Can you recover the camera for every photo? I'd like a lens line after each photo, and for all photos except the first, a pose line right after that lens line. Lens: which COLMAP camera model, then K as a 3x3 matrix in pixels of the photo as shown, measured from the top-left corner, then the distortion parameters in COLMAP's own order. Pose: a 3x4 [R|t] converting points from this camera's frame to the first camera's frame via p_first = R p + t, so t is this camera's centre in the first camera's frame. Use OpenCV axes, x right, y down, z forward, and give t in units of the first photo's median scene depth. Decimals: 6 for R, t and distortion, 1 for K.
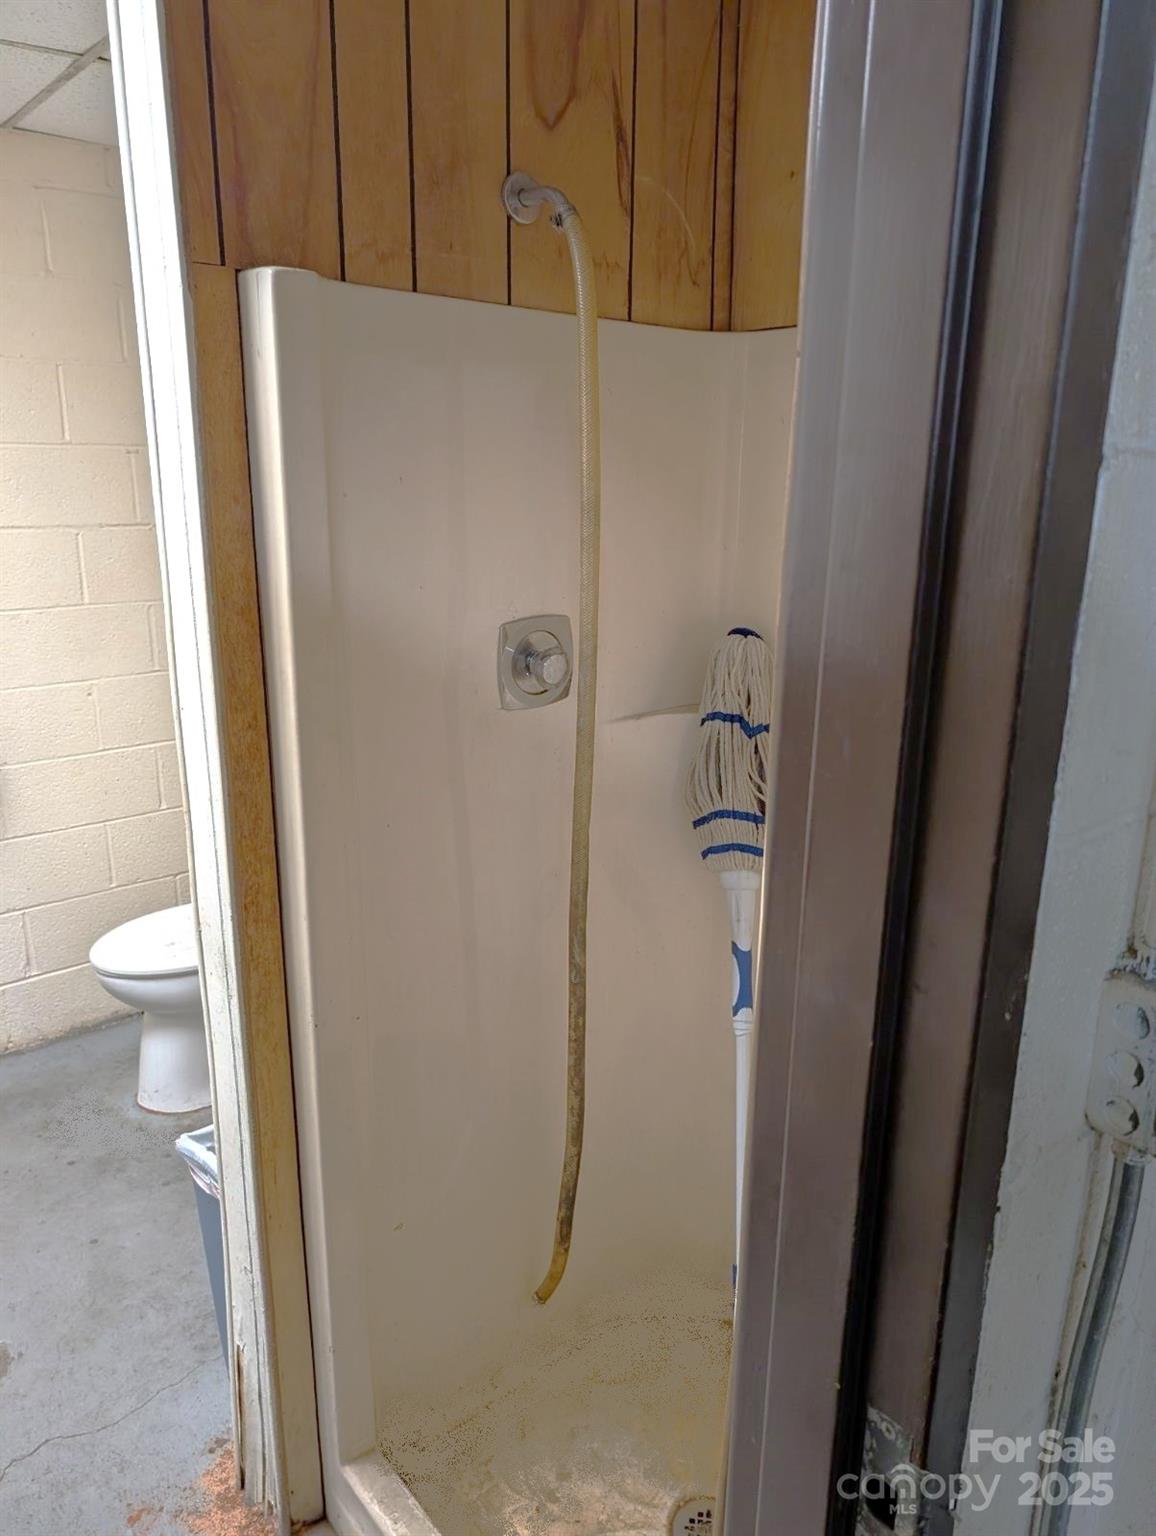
lens RADIAL K [[1086.2, 0, 578.0], [0, 1086.2, 768.0], [0, 0, 1]] dist [-0.002364, -0.001558]
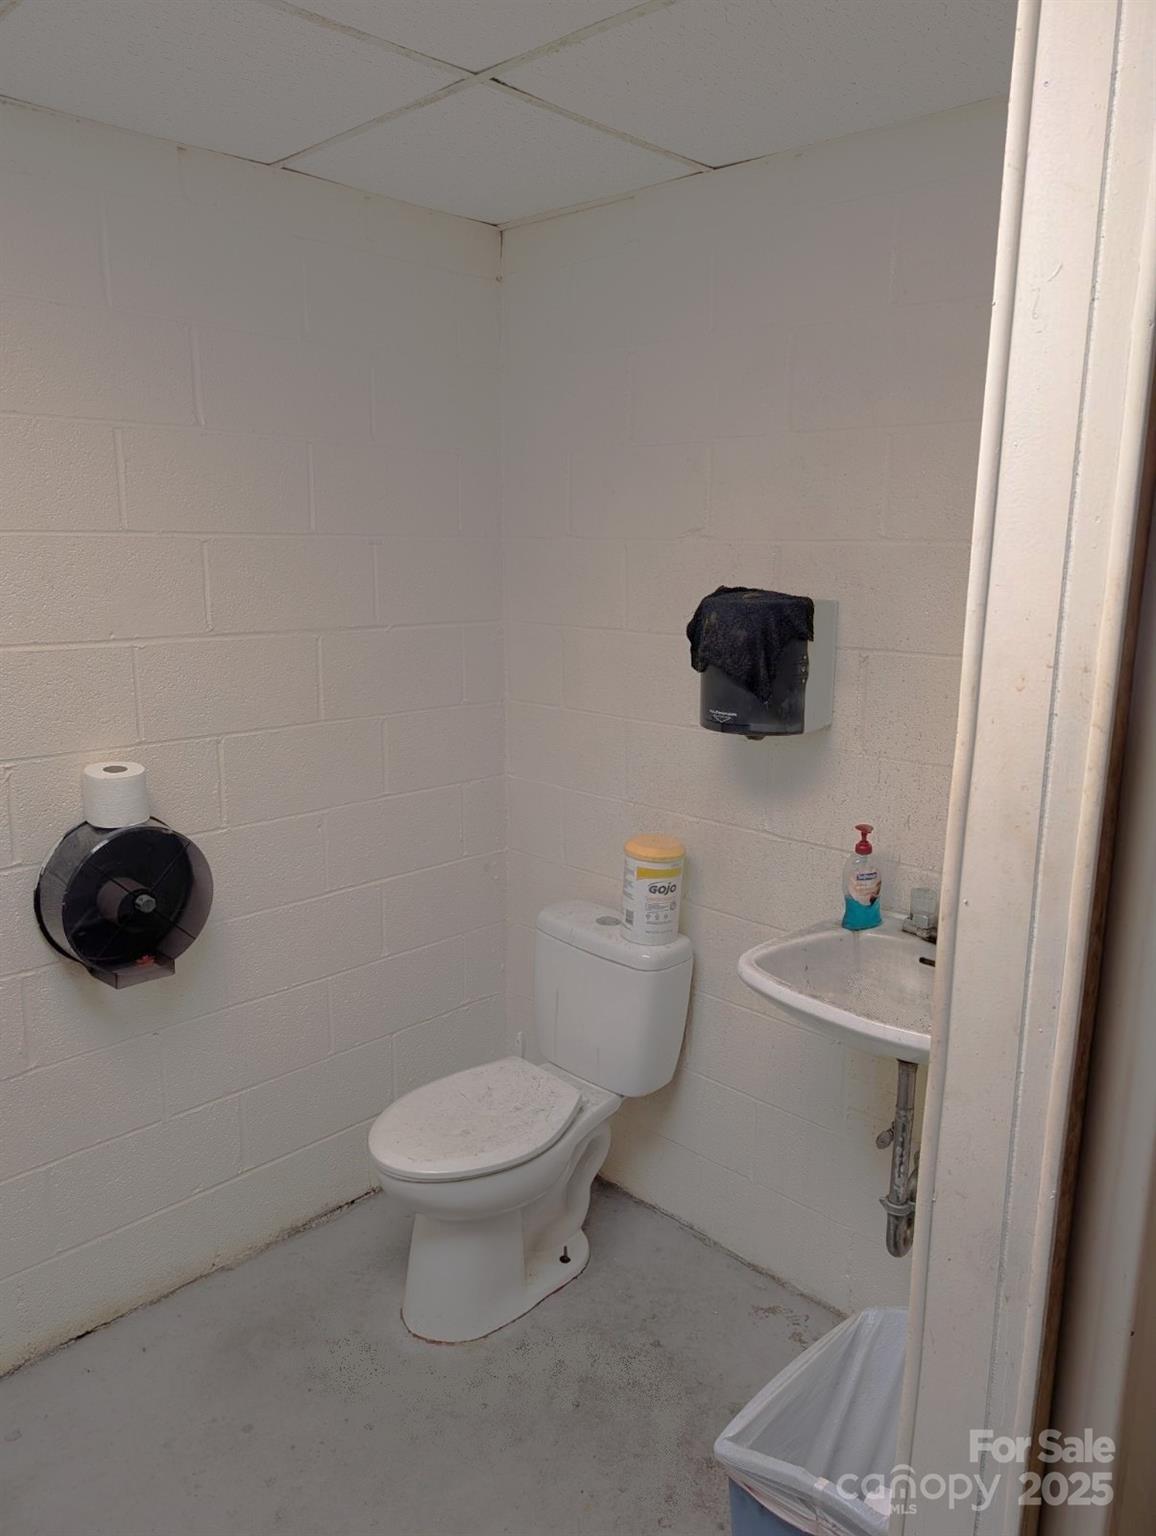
lens RADIAL K [[1086.2, 0, 578.0], [0, 1086.2, 768.0], [0, 0, 1]] dist [-0.002364, -0.001558]
pose [[0.995471, -0.028333, 0.090747, -0.334542], [0.034862, 0.996854, -0.071187, -0.047575], [-0.088444, 0.074028, 0.993326, 0.147922]]
